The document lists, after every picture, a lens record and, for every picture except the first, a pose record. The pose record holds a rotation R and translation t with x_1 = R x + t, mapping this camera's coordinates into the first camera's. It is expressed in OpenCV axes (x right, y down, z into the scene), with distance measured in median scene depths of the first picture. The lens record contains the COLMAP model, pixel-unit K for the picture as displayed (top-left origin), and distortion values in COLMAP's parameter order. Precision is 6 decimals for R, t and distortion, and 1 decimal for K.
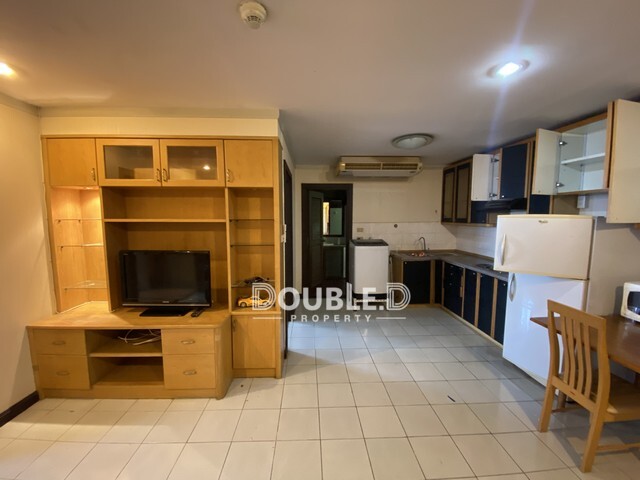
lens RADIAL K [[258.0, 0, 319.6], [0, 258.0, 242.4], [0, 0, 1]] dist [0.030417, -0.027866]
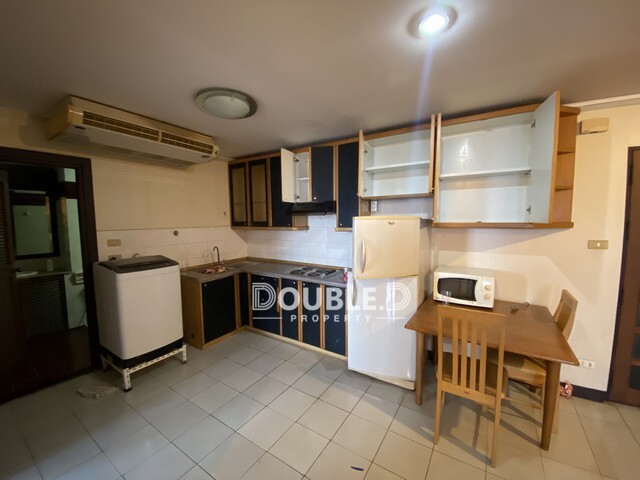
lens RADIAL K [[258.0, 0, 319.6], [0, 258.0, 242.4], [0, 0, 1]] dist [0.030417, -0.027866]
pose [[0.581931, -0.070856, 0.810146, -0.054403], [0.084946, 0.996044, 0.026098, -0.030751], [-0.808790, 0.053631, 0.585648, 0.359448]]
